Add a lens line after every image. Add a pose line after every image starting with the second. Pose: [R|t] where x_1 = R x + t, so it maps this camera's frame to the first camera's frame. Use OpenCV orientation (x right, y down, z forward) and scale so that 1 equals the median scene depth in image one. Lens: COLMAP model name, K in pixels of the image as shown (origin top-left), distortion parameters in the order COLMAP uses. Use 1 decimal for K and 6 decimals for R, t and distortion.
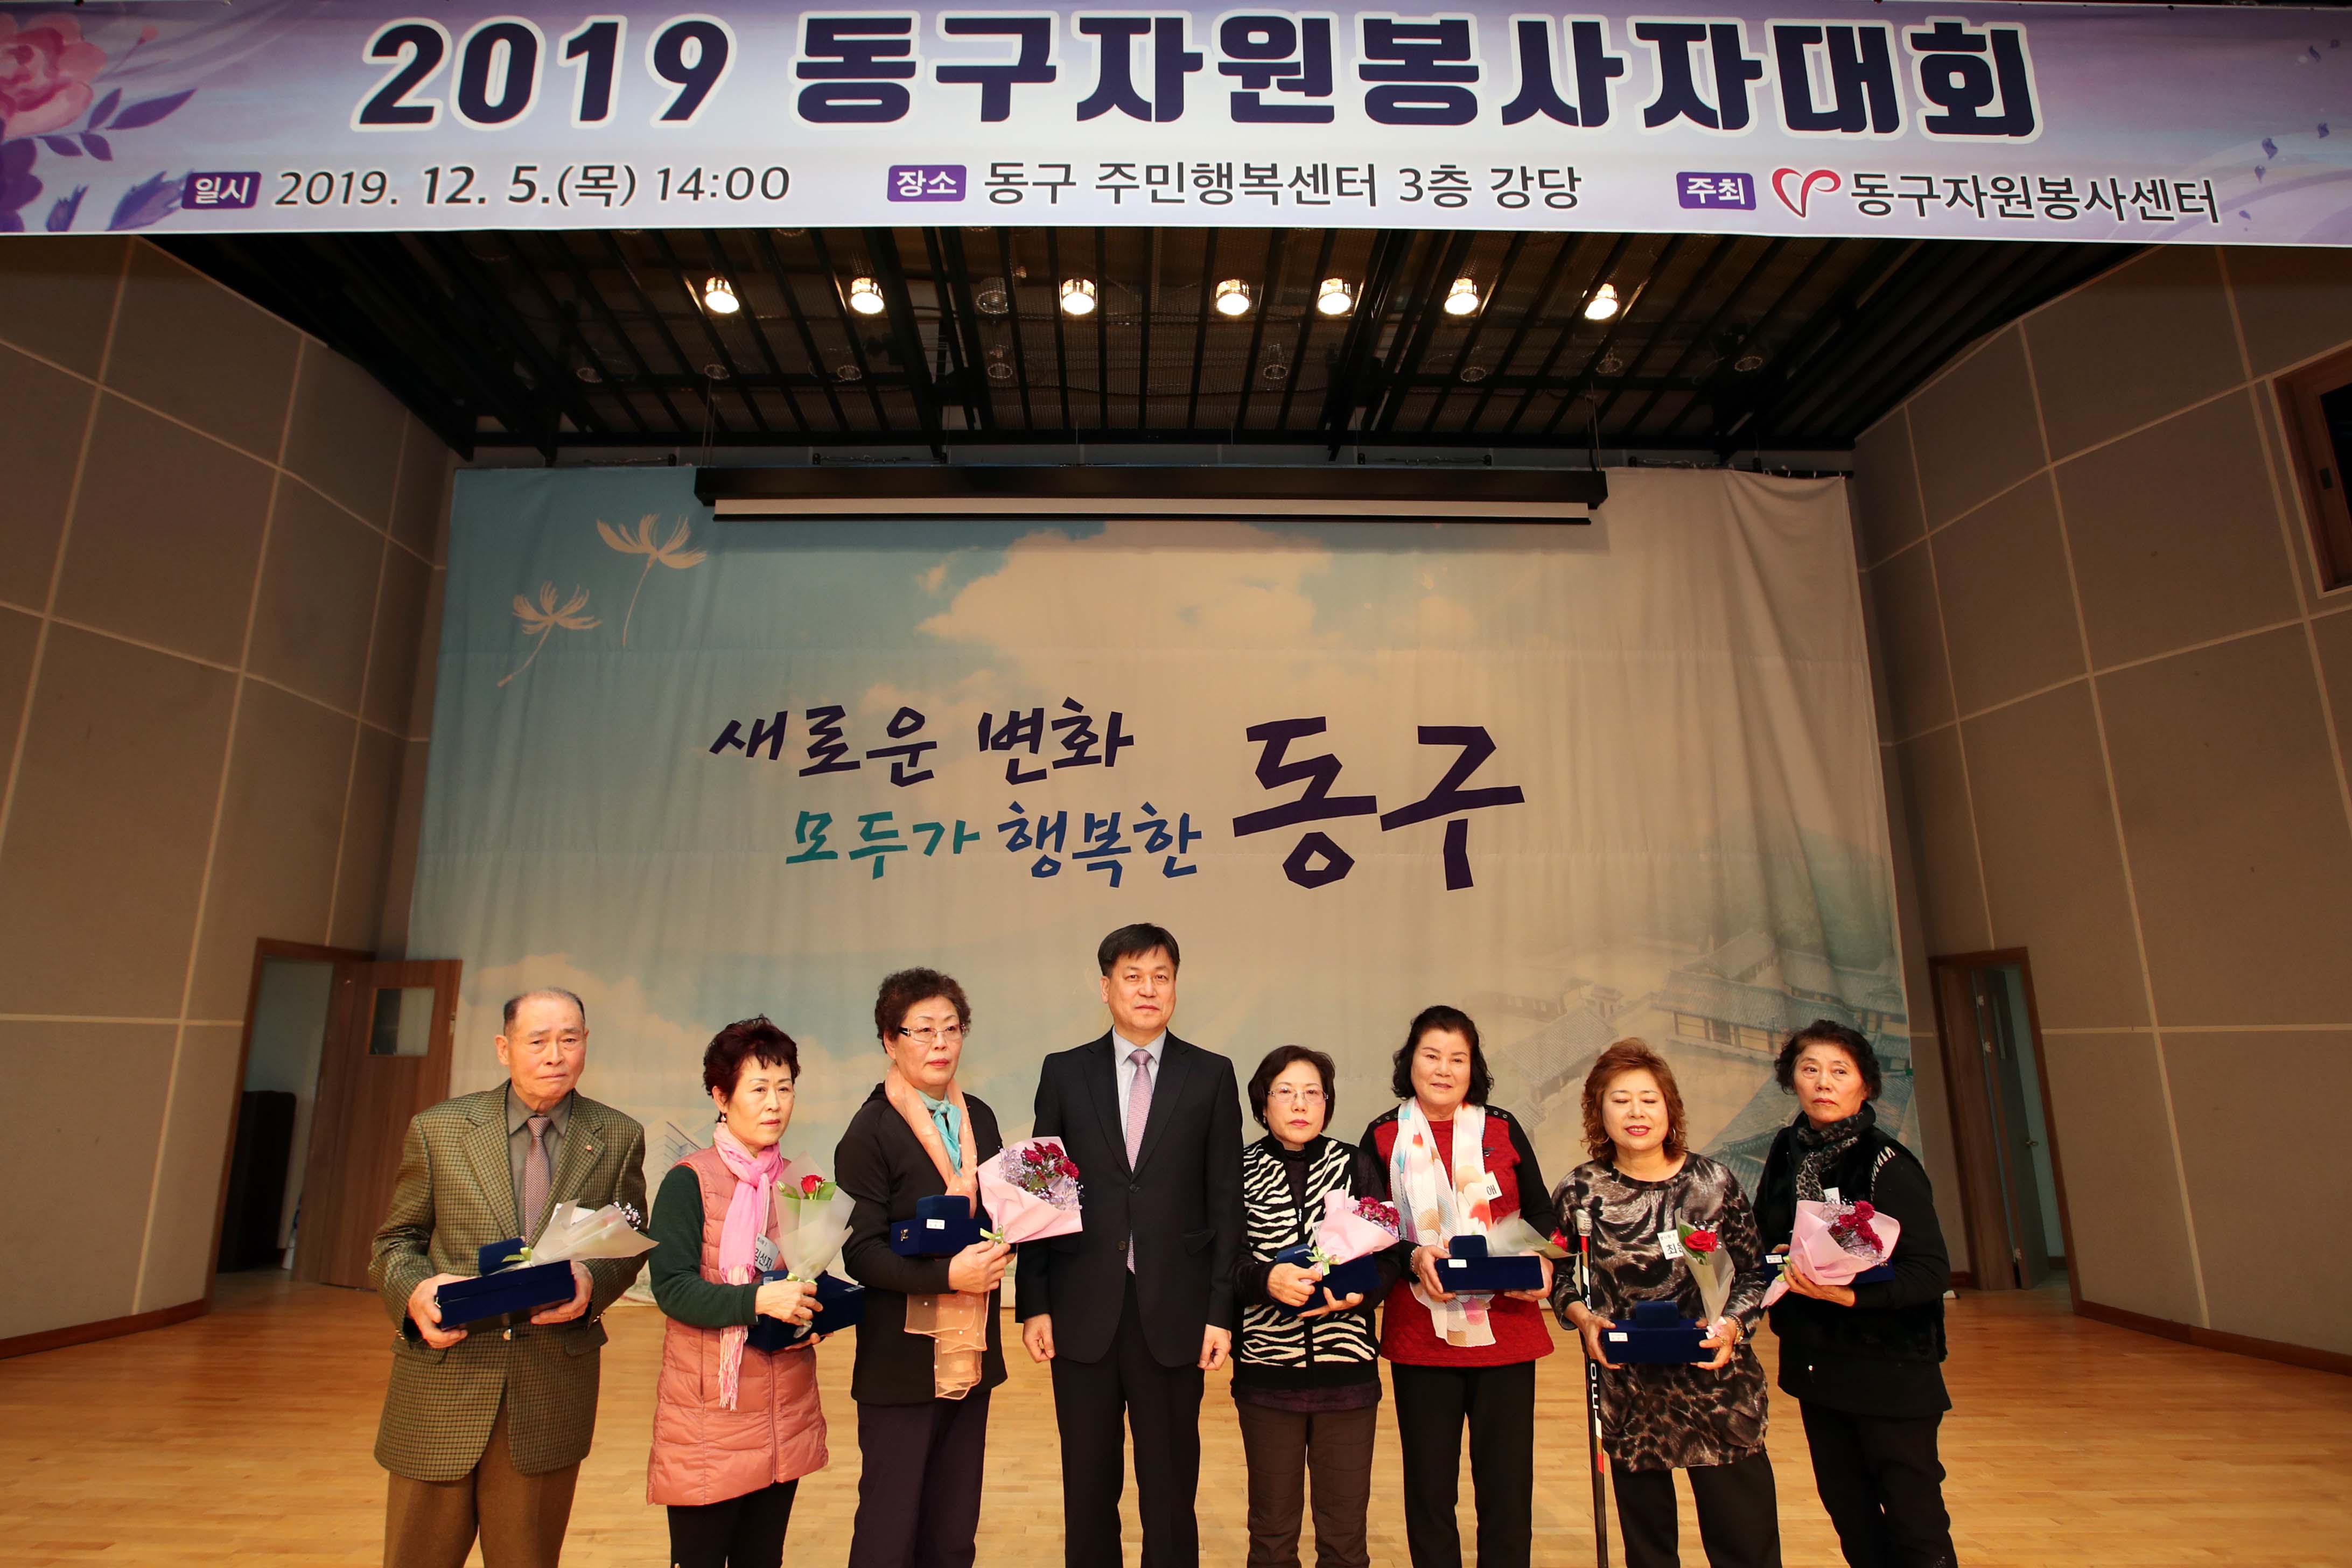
lens RADIAL K [[1213.7, 0, 1115.8], [0, 1213.7, 757.0], [0, 0, 1]] dist [-0.047457, 0.014383]
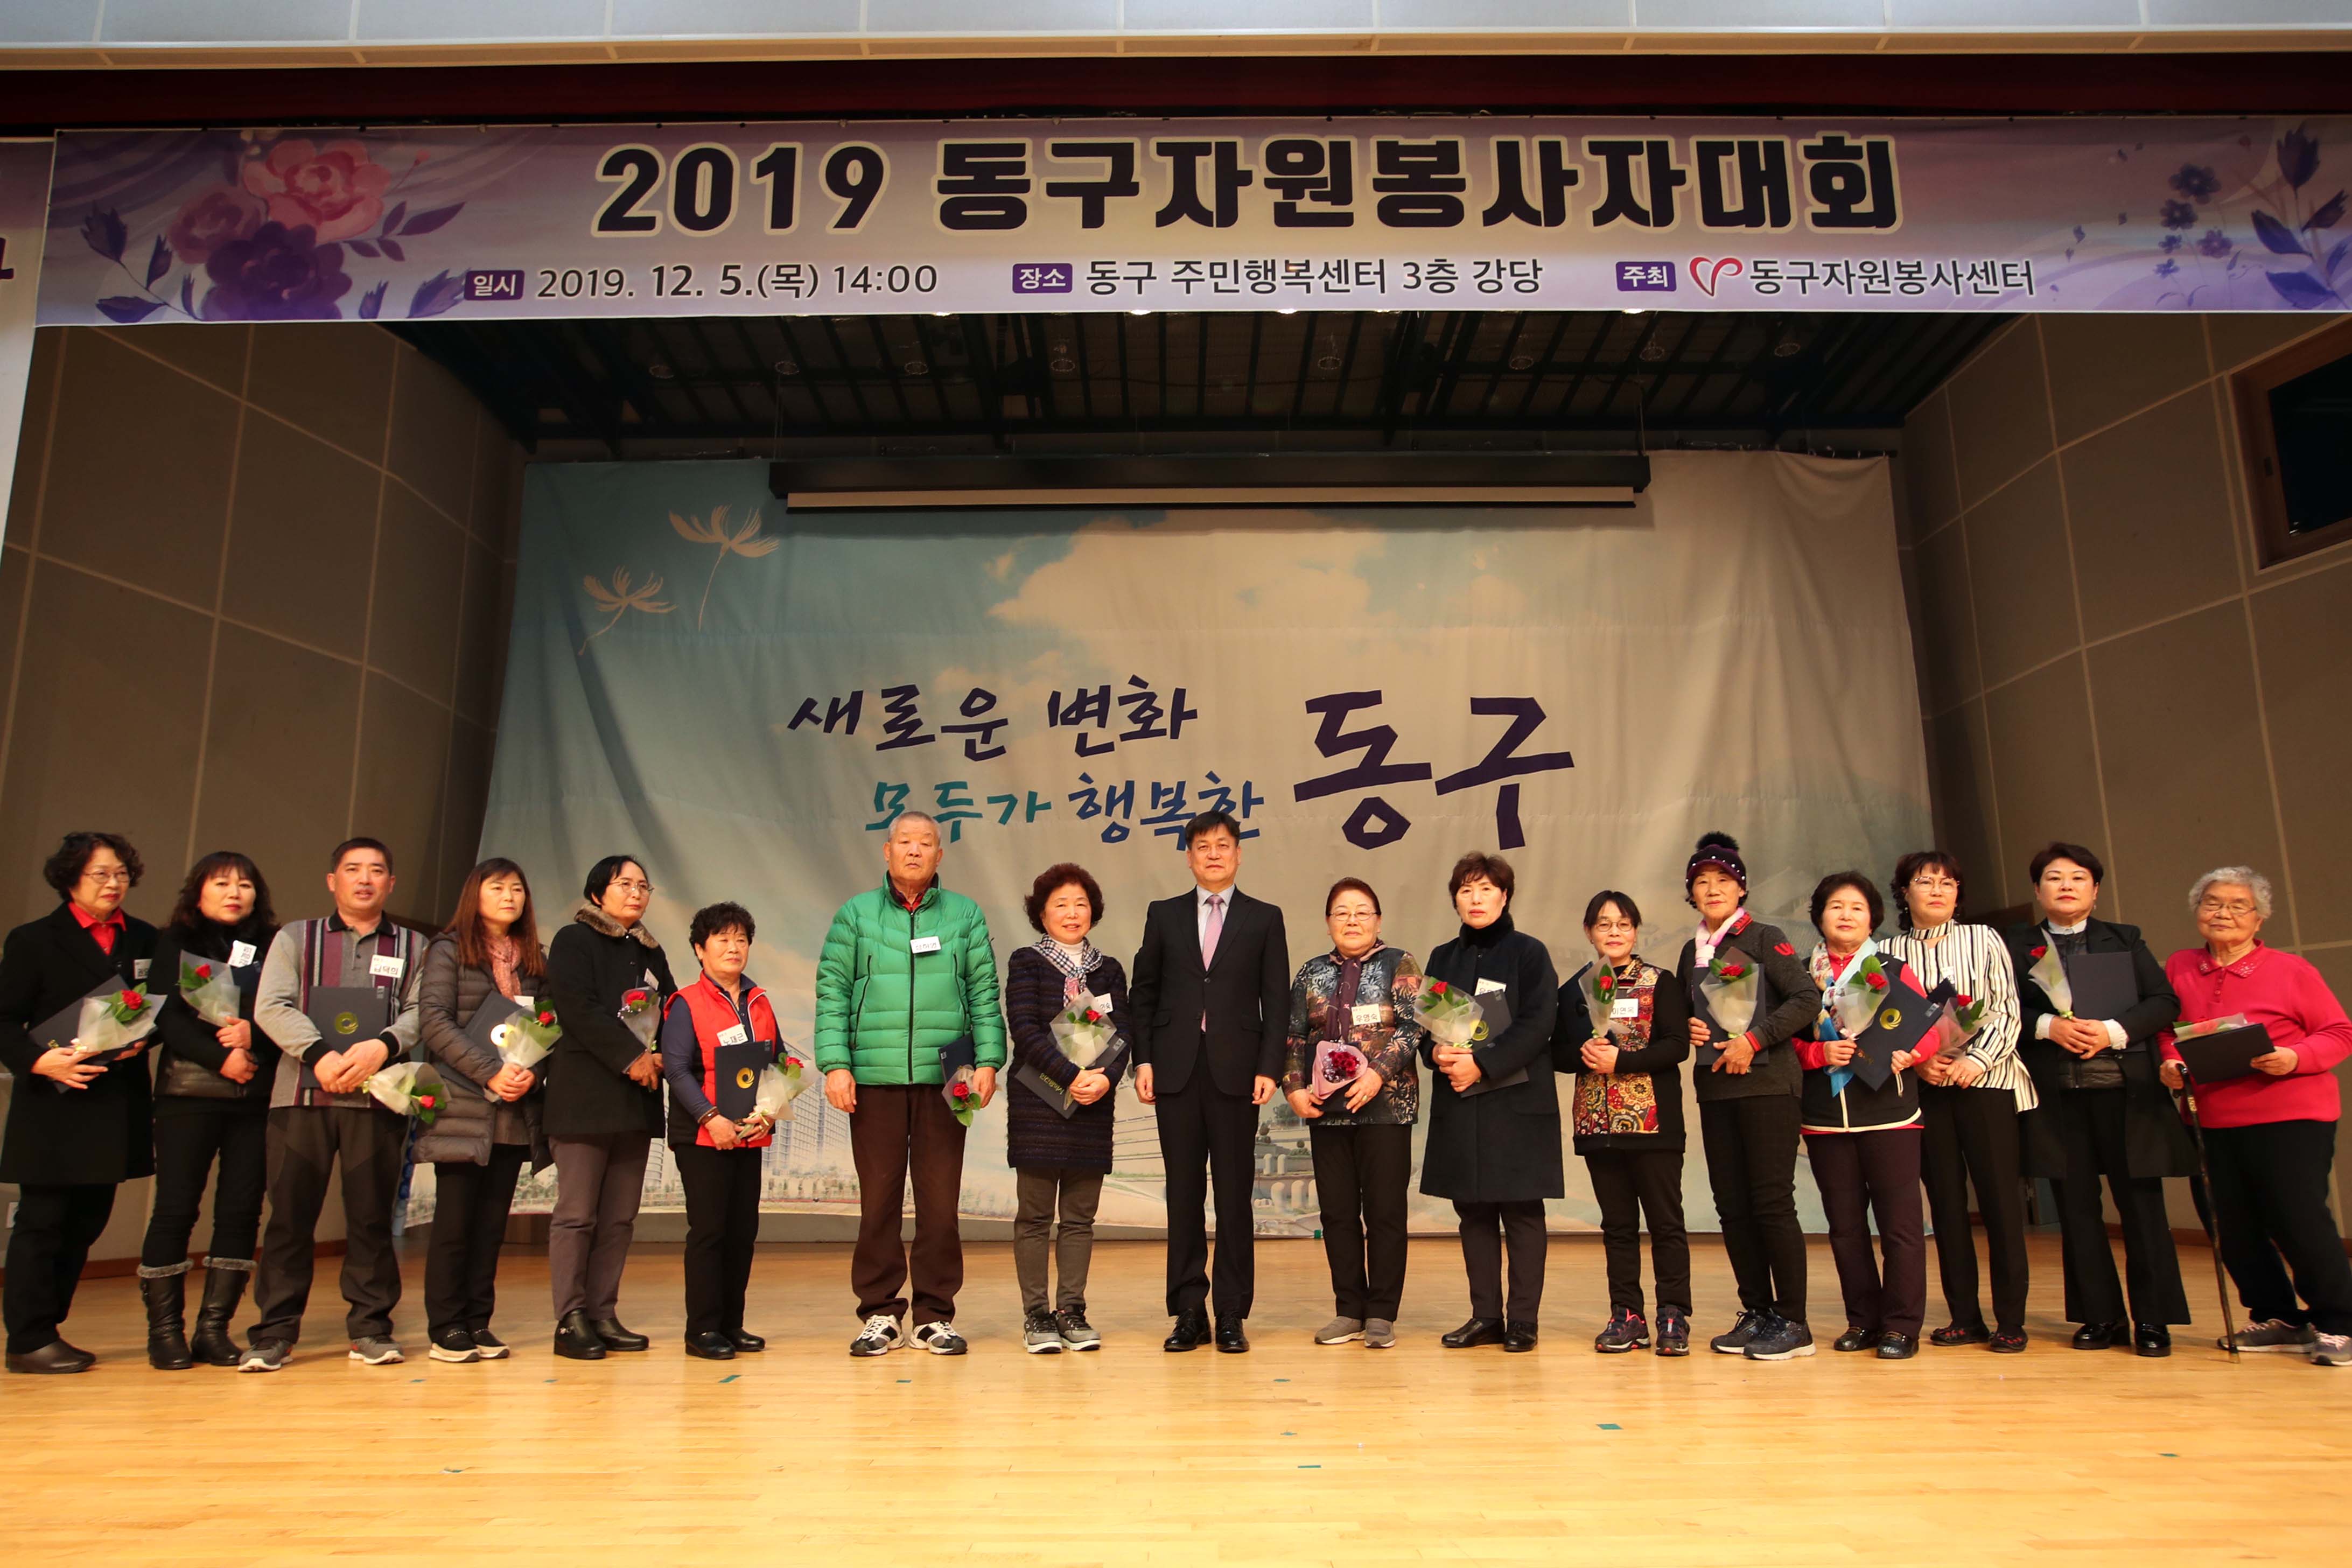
lens RADIAL K [[1404.9, 0, 1176.0], [0, 1404.9, 784.0], [0, 0, 1]] dist [-0.053451, 0.034318]
pose [[0.999909, -0.012361, 0.005320, -0.025973], [0.012249, 0.999714, 0.020539, 0.042530], [-0.005573, -0.020472, 0.999775, -0.518813]]
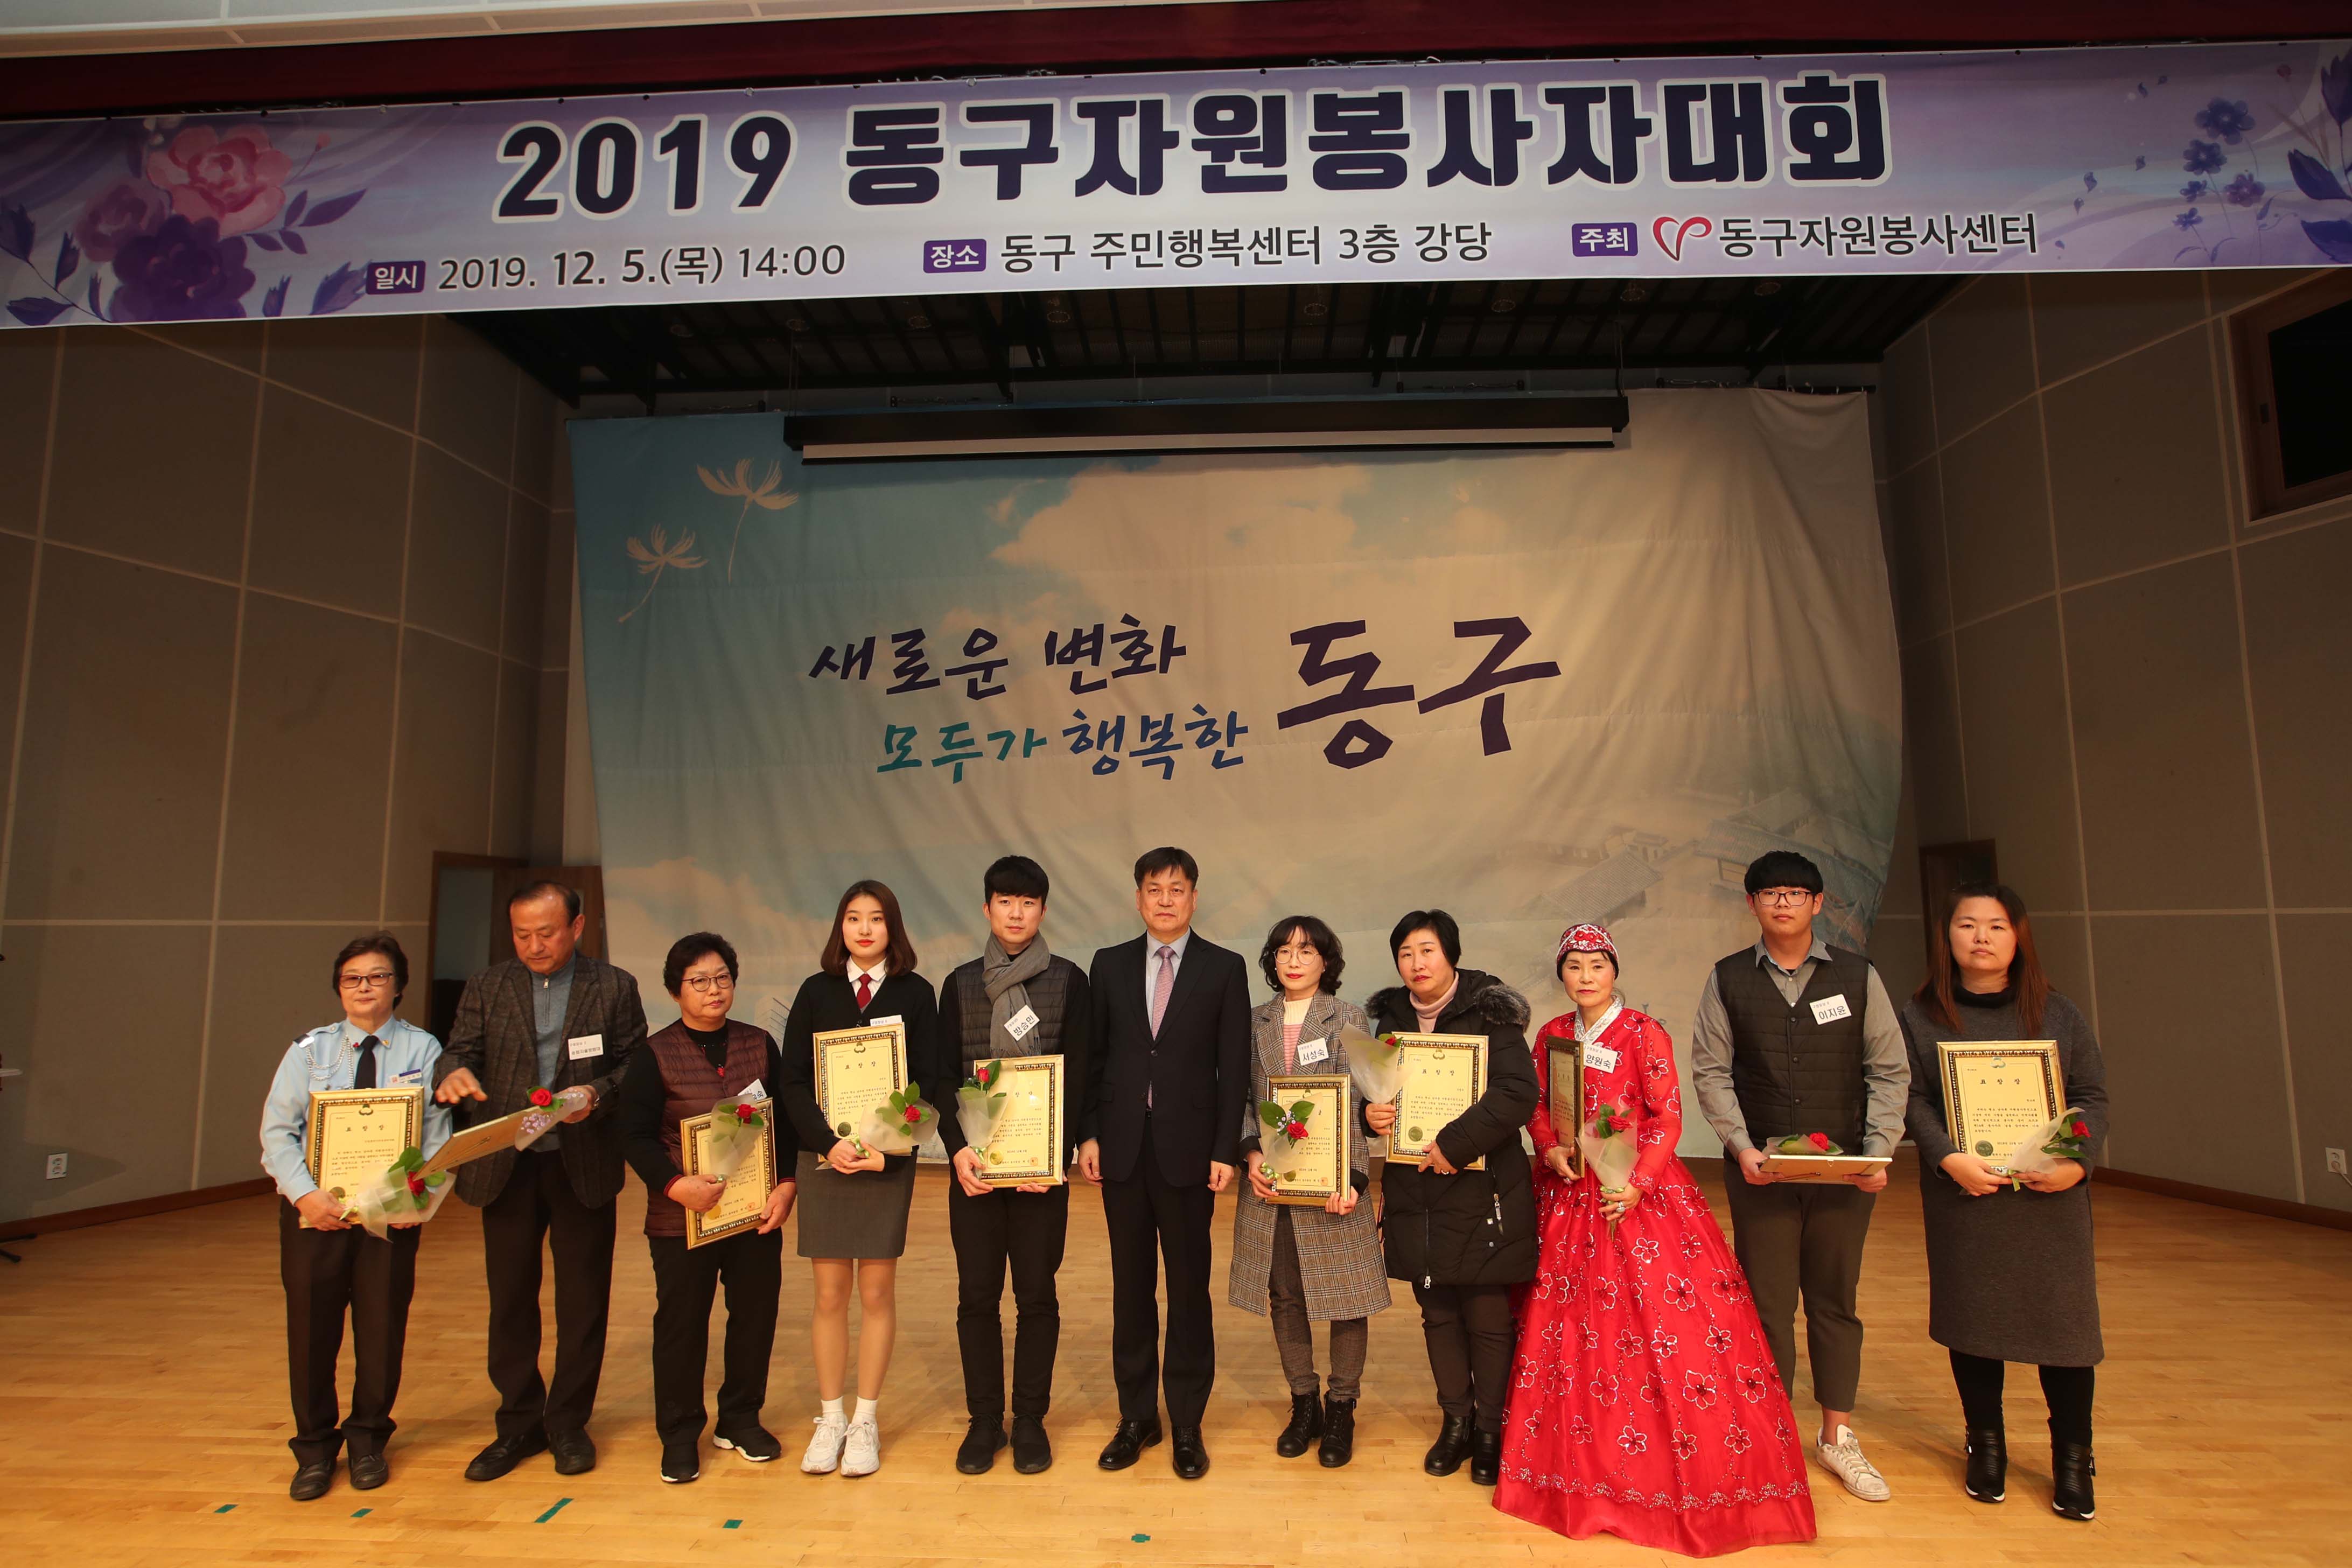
lens RADIAL K [[1218.7, 0, 1170.2], [0, 1218.7, 759.4], [0, 0, 1]] dist [-0.048866, 0.020878]
pose [[0.999036, -0.015560, -0.041037, 0.103996], [0.019572, 0.994869, 0.099261, -0.079549], [0.039282, -0.099968, 0.994215, -0.271034]]
